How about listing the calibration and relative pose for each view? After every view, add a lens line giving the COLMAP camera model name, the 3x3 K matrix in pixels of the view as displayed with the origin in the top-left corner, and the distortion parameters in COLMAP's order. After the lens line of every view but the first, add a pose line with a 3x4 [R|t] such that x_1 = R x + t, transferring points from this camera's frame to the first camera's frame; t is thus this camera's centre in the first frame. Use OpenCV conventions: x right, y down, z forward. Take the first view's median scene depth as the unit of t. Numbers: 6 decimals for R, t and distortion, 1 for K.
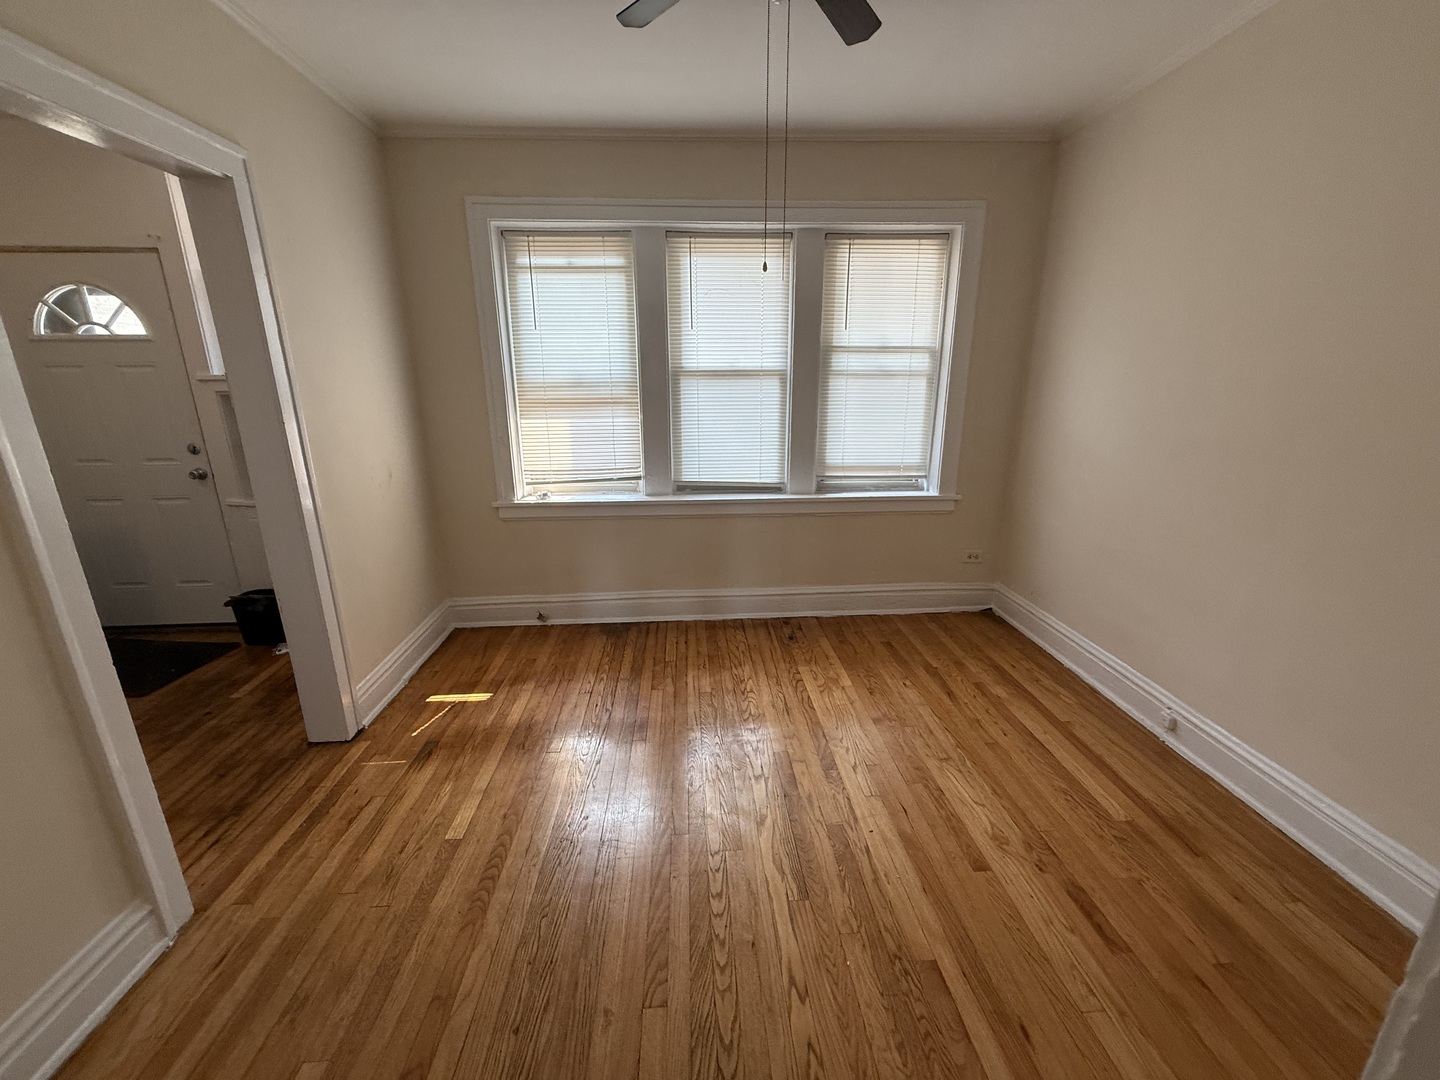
lens RADIAL K [[573.5, 0, 708.3], [0, 573.5, 537.4], [0, 0, 1]] dist [0.002445, -0.000736]
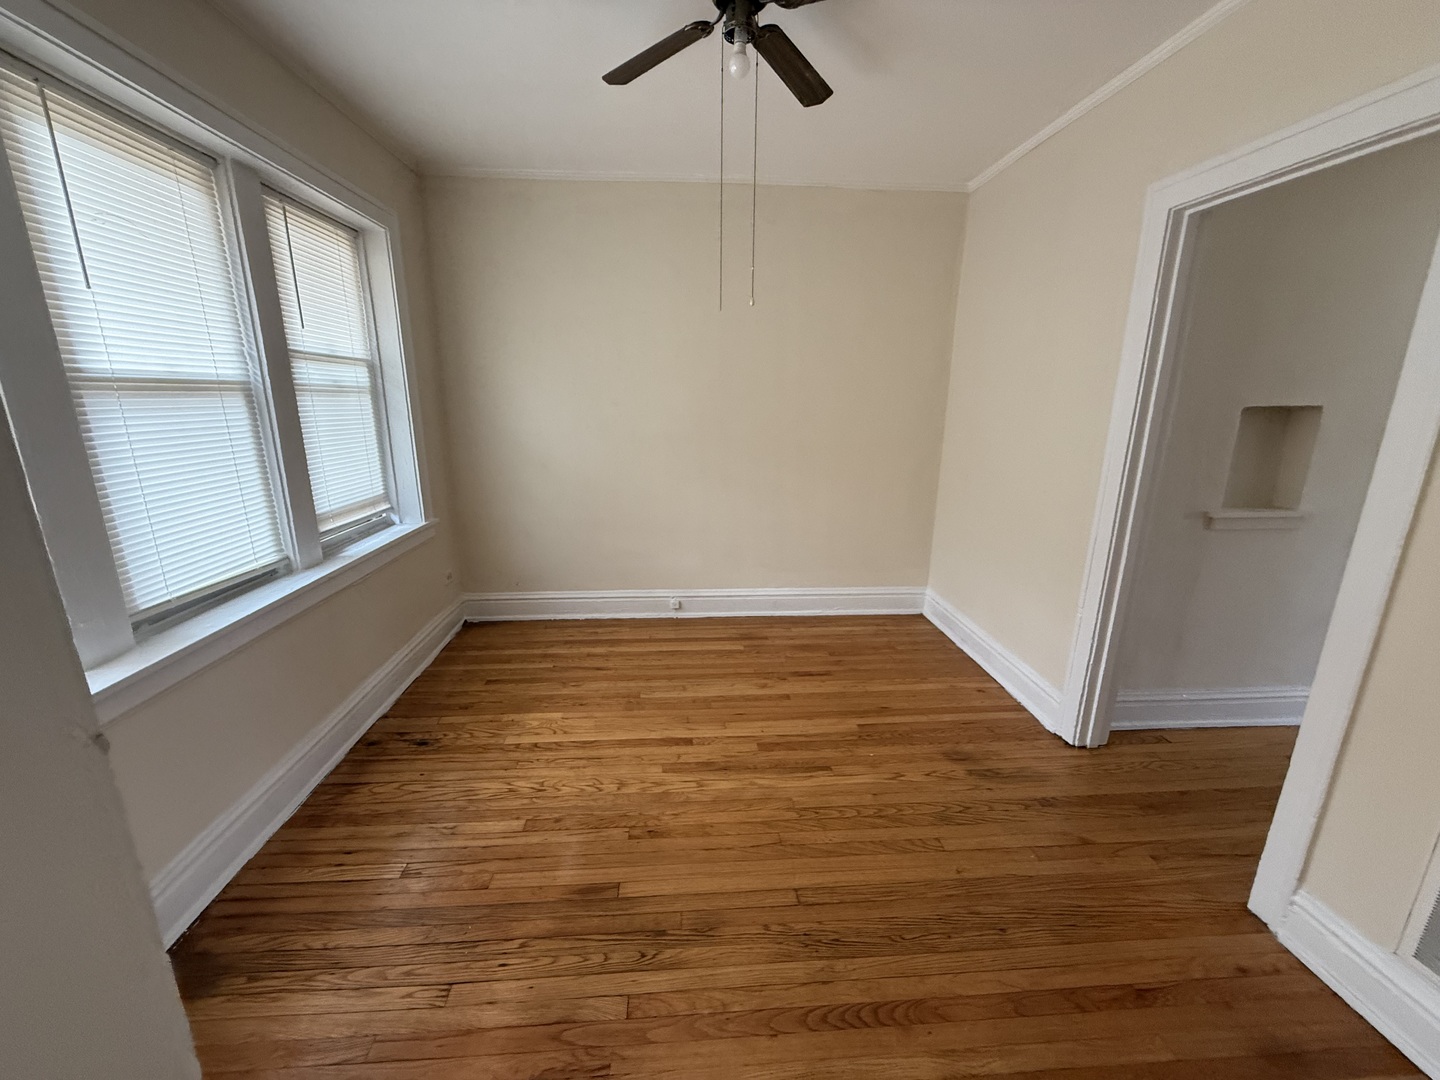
lens RADIAL K [[573.5, 0, 722.4], [0, 573.5, 540.9], [0, 0, 1]] dist [0.002445, -0.000736]
pose [[-0.027151, -0.239114, 0.970612, -0.632101], [0.261889, 0.935354, 0.237754, -0.174054], [-0.964716, 0.260647, 0.037226, 0.637667]]
